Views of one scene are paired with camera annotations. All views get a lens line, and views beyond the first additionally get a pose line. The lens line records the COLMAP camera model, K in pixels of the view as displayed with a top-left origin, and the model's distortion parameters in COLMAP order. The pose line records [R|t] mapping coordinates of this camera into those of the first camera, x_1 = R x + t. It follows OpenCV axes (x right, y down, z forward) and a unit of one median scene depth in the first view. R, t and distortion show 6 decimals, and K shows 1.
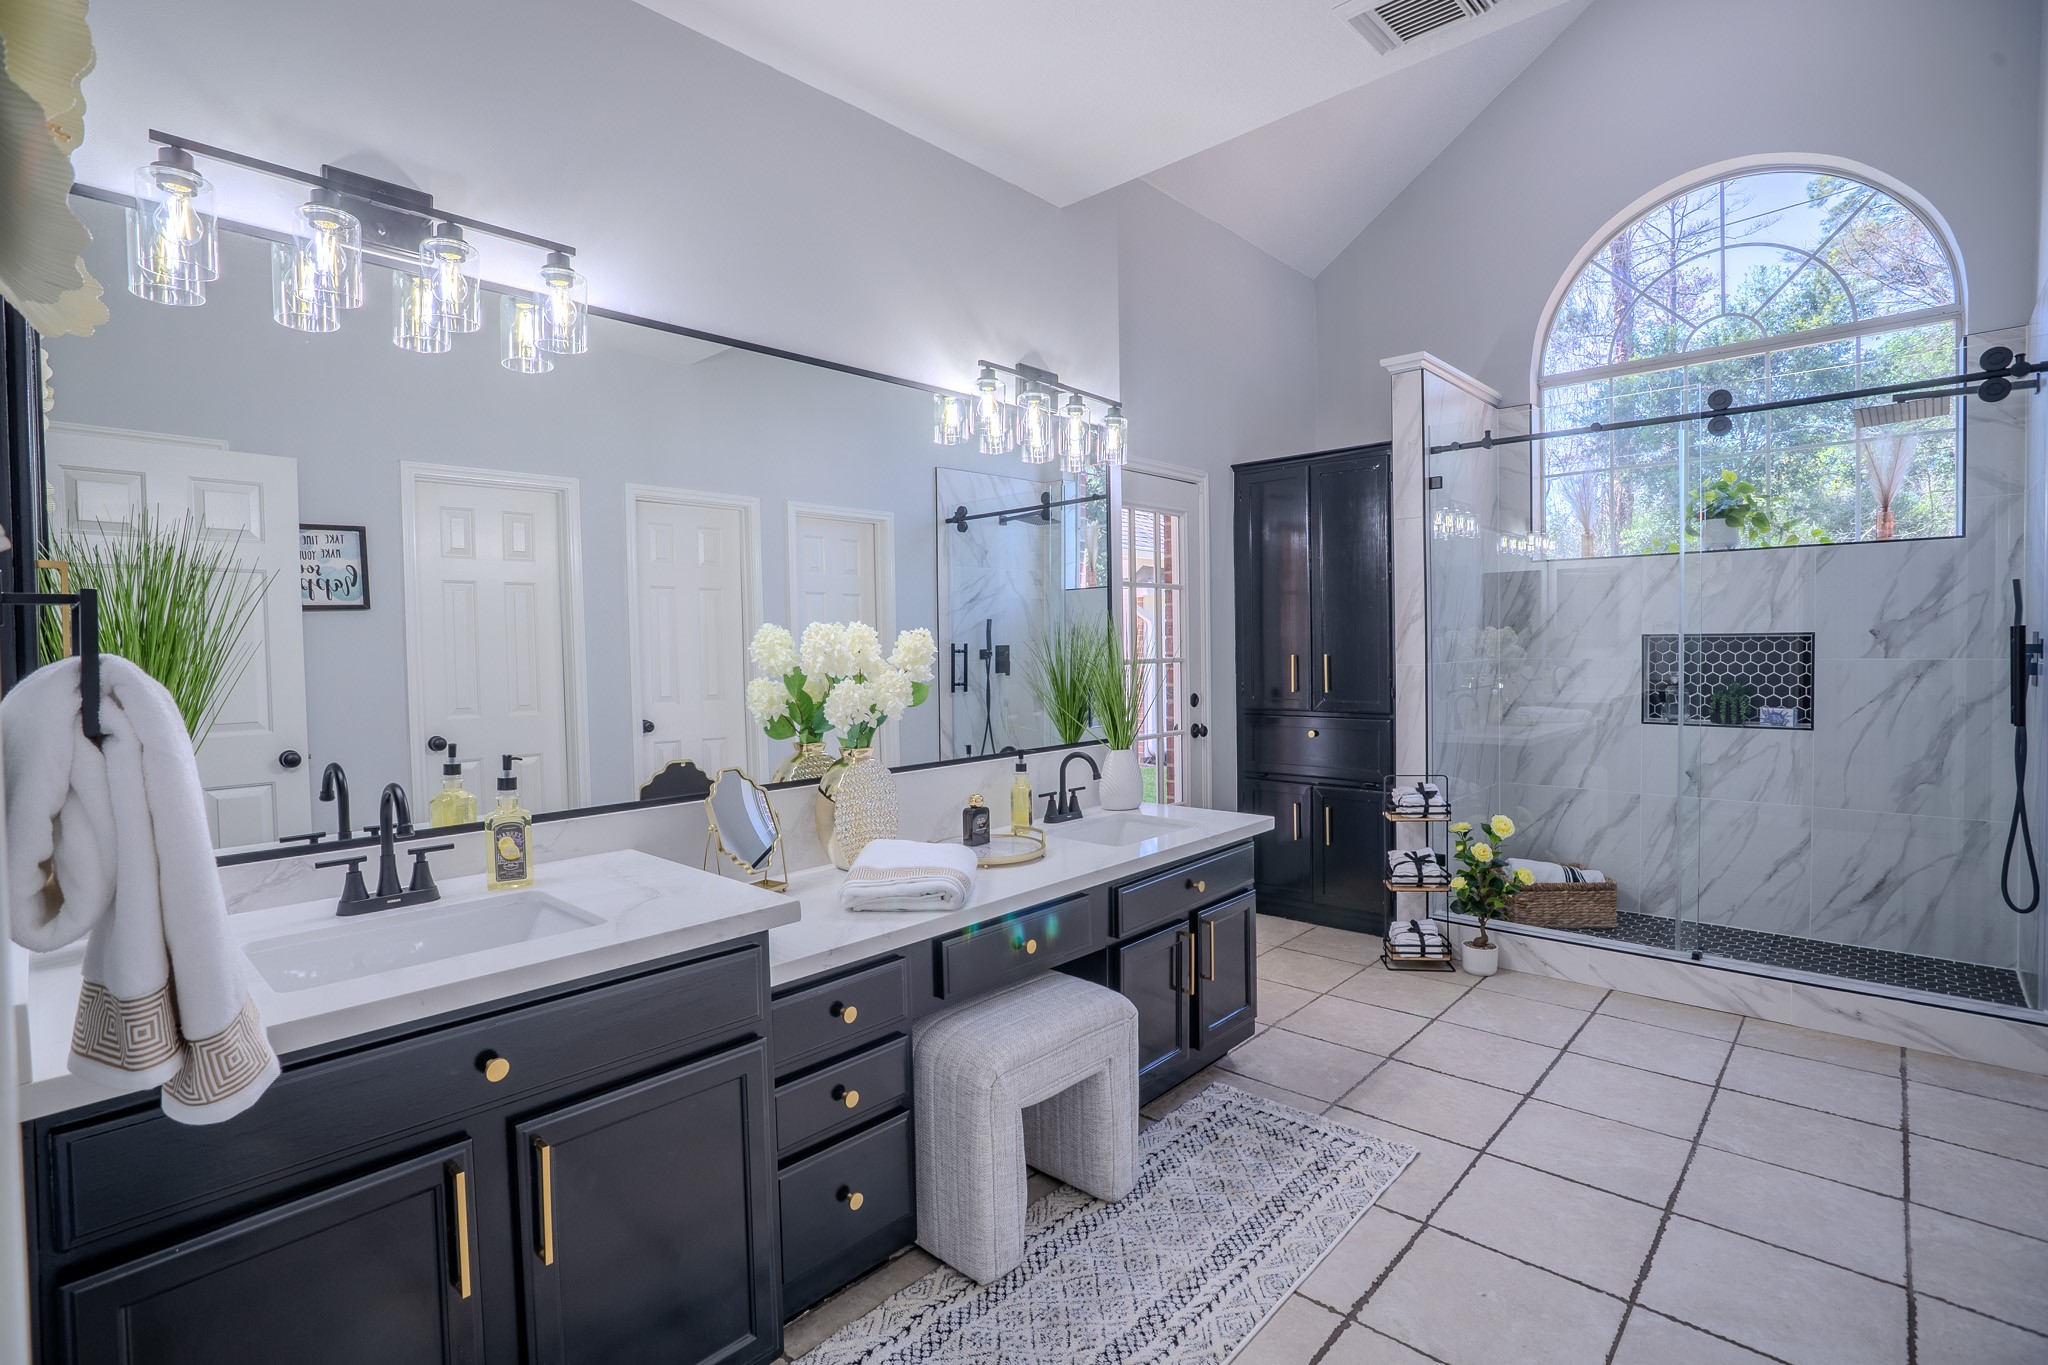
lens RADIAL K [[943.2, 0, 1036.5], [0, 943.2, 680.4], [0, 0, 1]] dist [-0.010595, 0.004956]
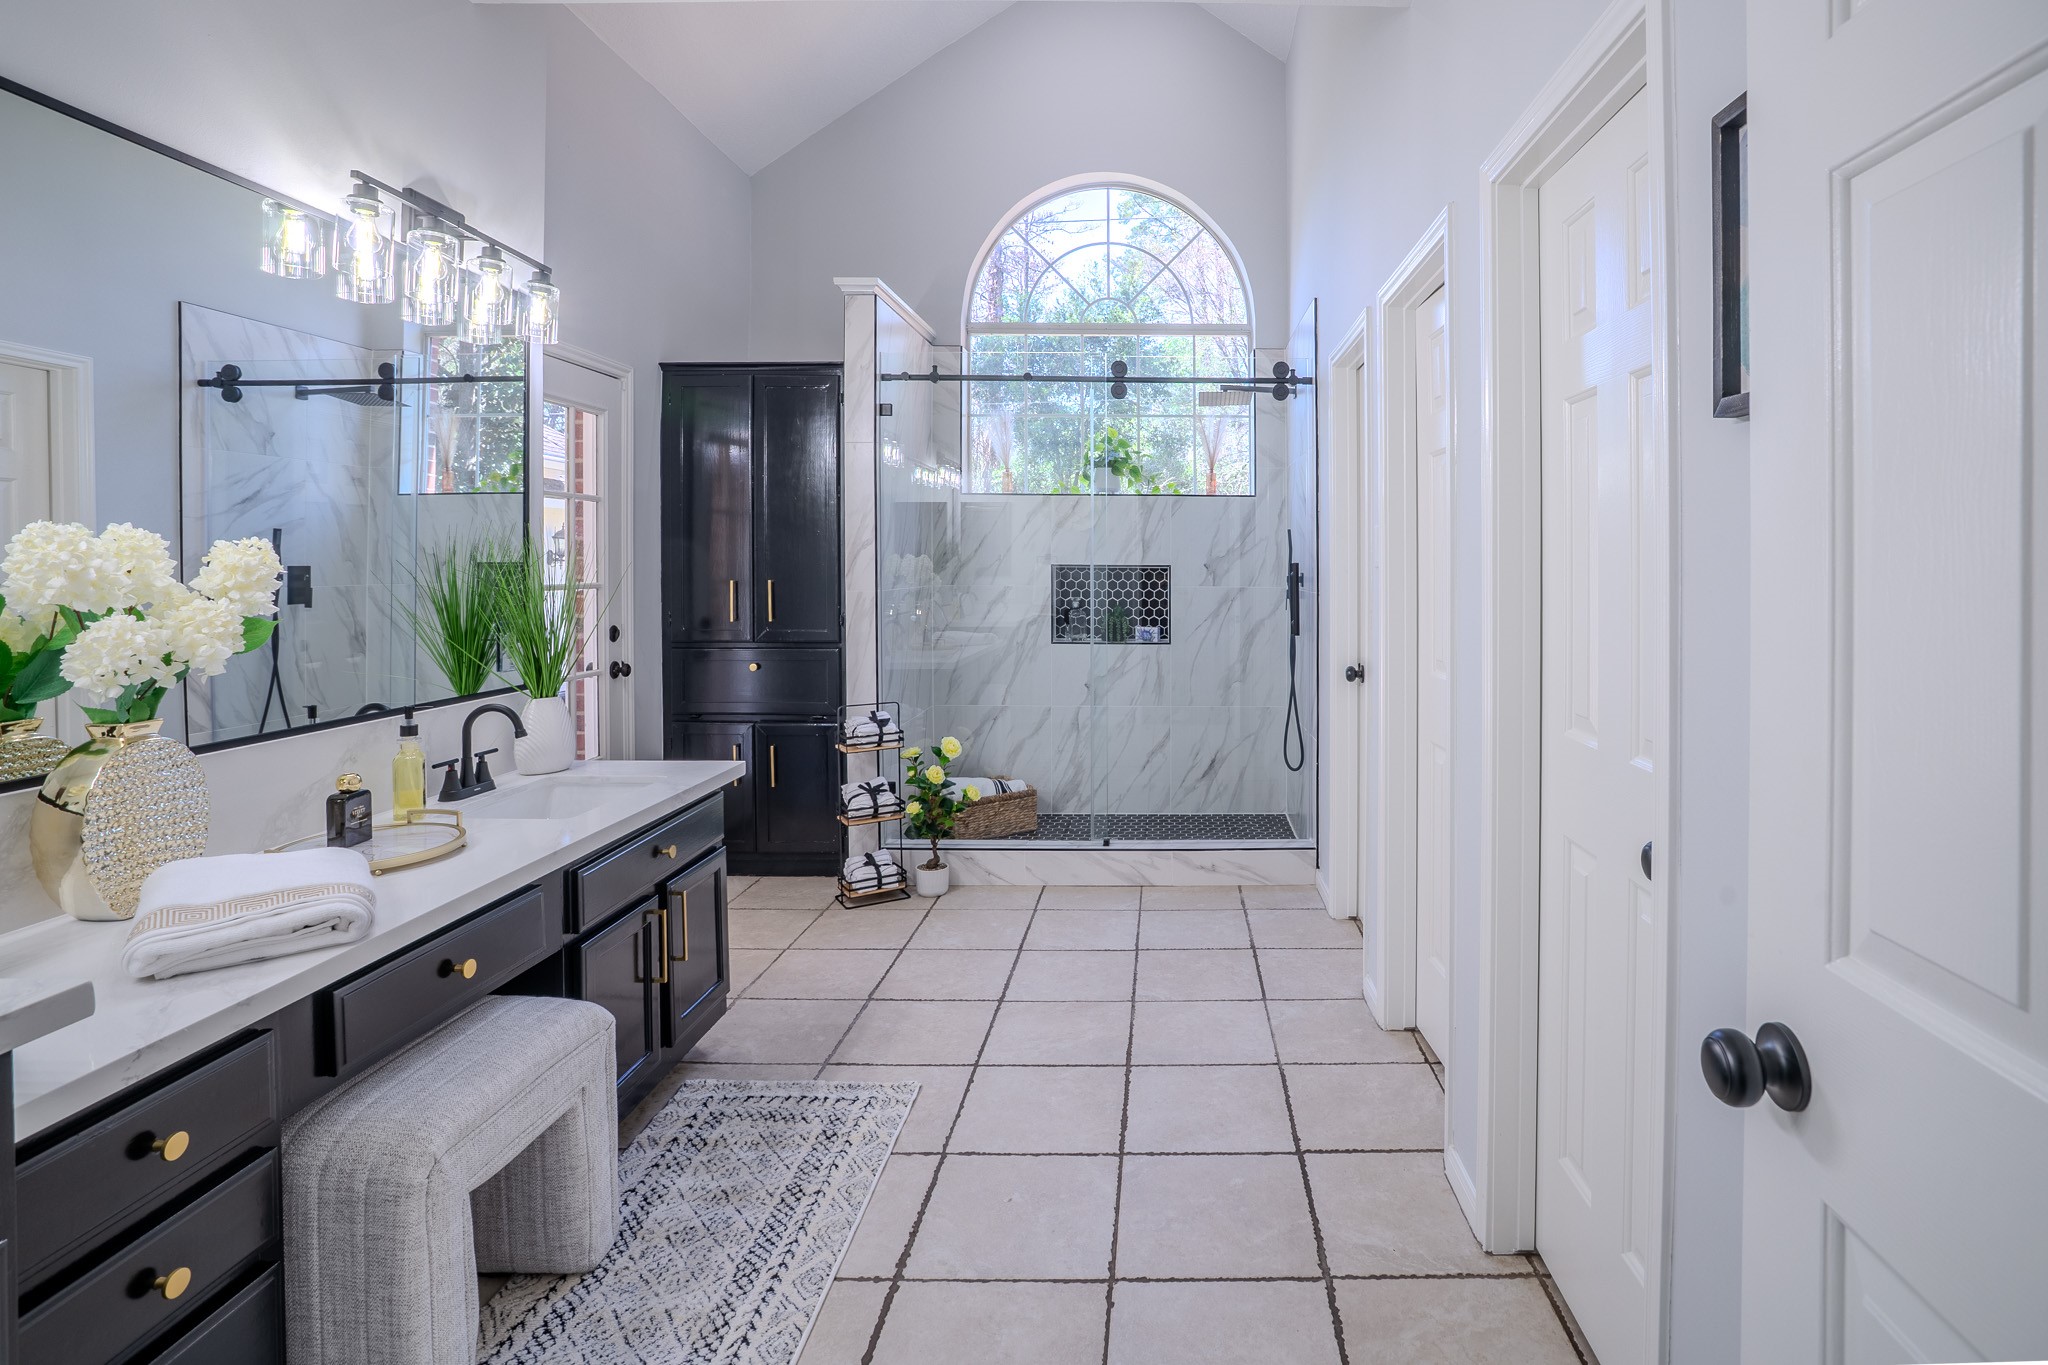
lens RADIAL K [[993.2, 0, 1140.1], [0, 993.2, 573.4], [0, 0, 1]] dist [-0.029836, 0.012444]
pose [[0.756399, 0.010872, 0.654020, -0.081644], [0.012775, 0.999426, -0.031388, 0.000862], [-0.653986, 0.032097, 0.755826, 0.042319]]
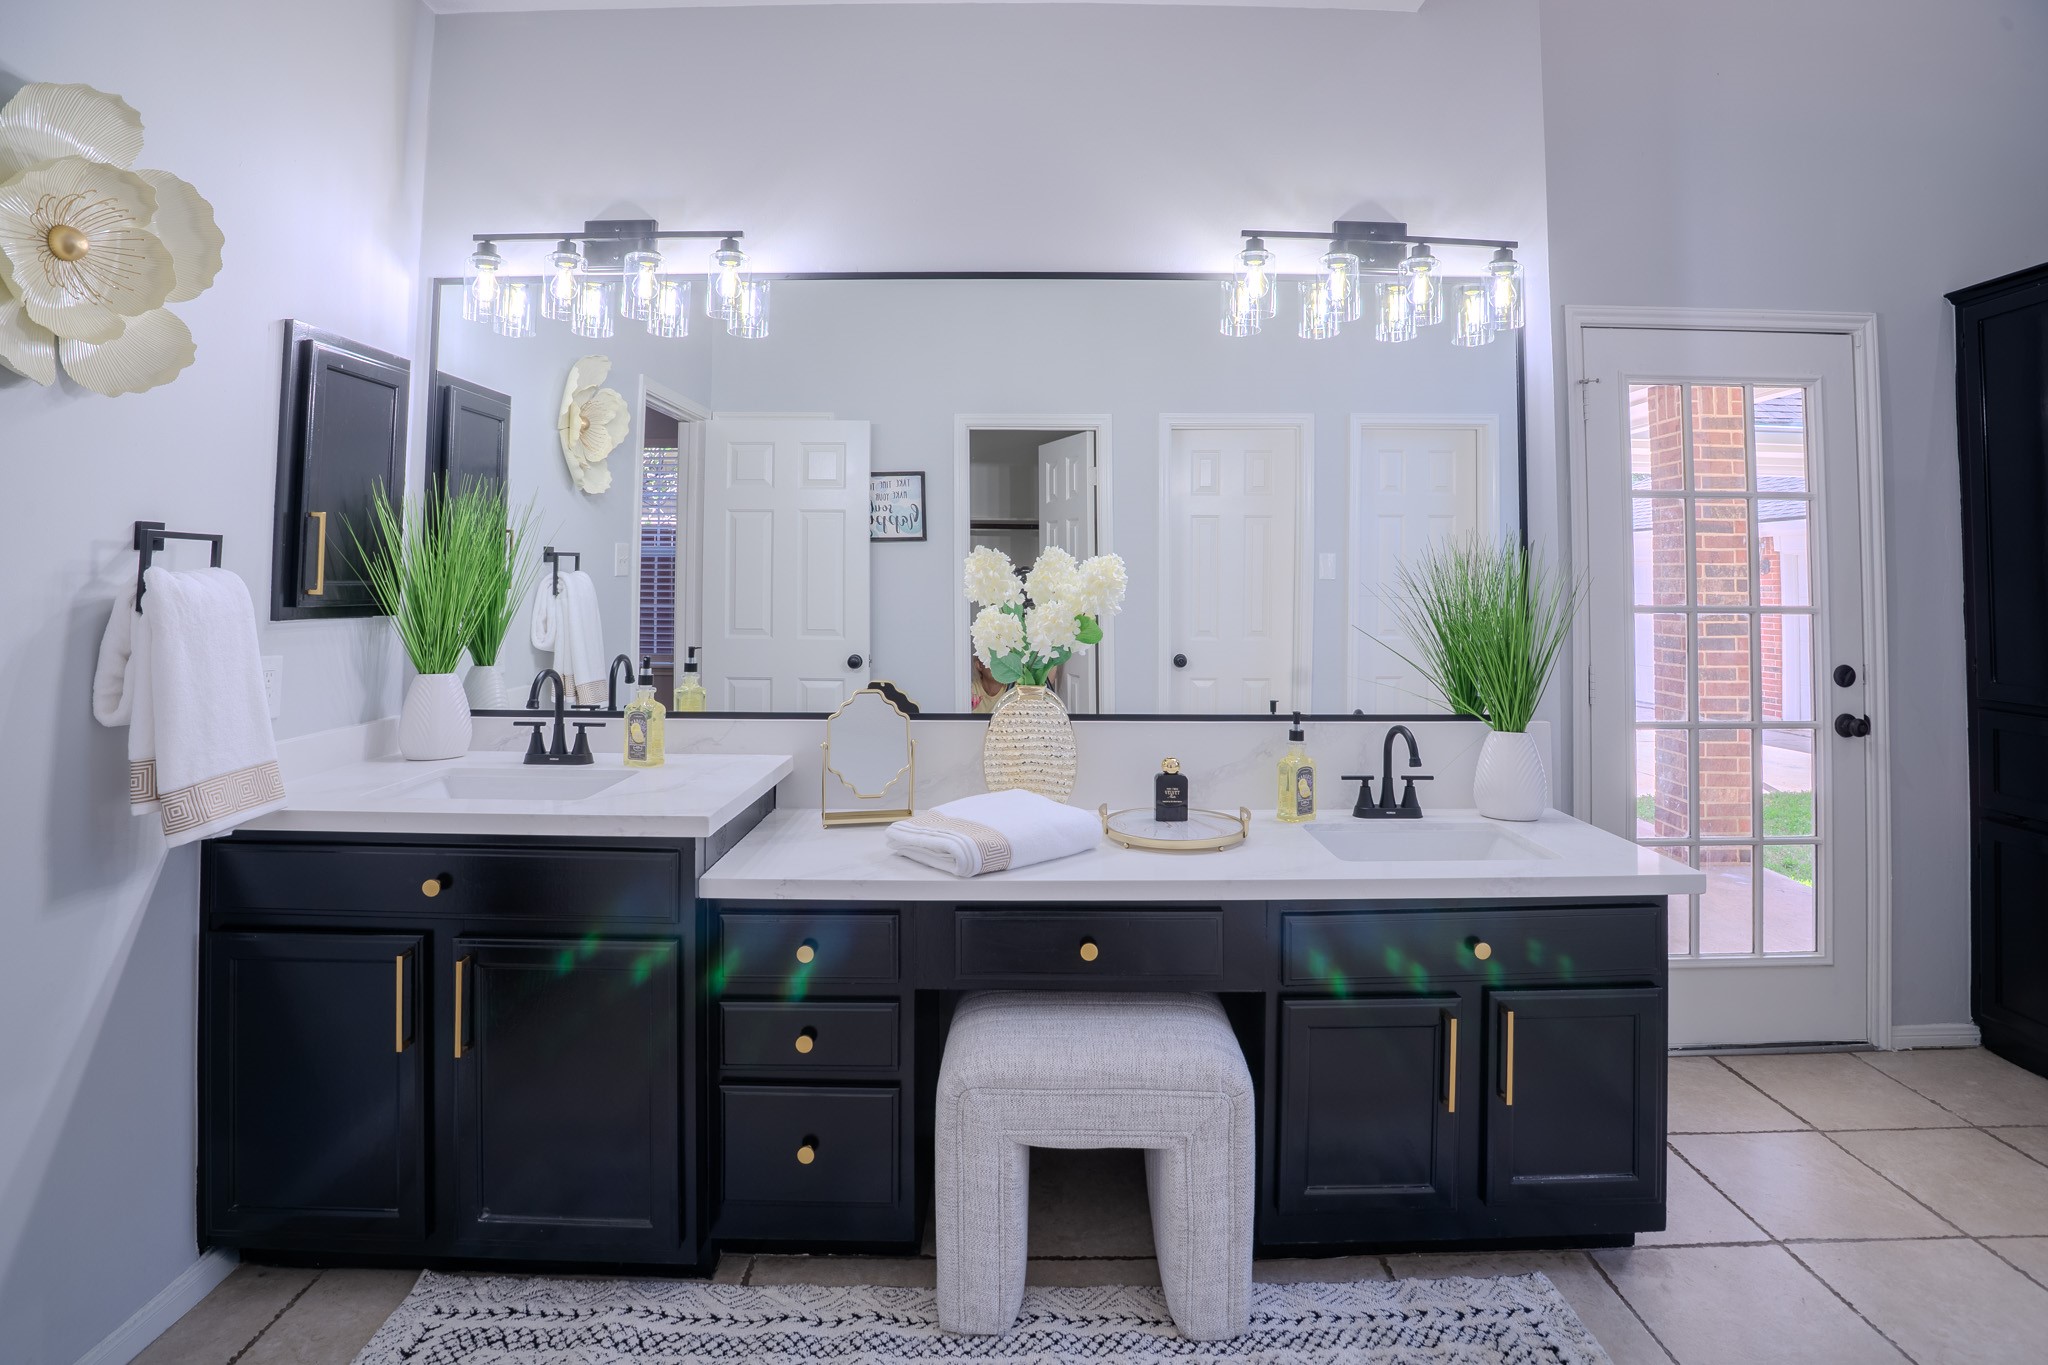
lens RADIAL K [[993.2, 0, 1044.6], [0, 993.2, 568.9], [0, 0, 1]] dist [-0.029836, 0.012444]
pose [[0.699660, 0.013079, -0.714356, 0.396622], [-0.045489, 0.998619, -0.026270, -0.013312], [0.713026, 0.050875, 0.699289, 0.260966]]
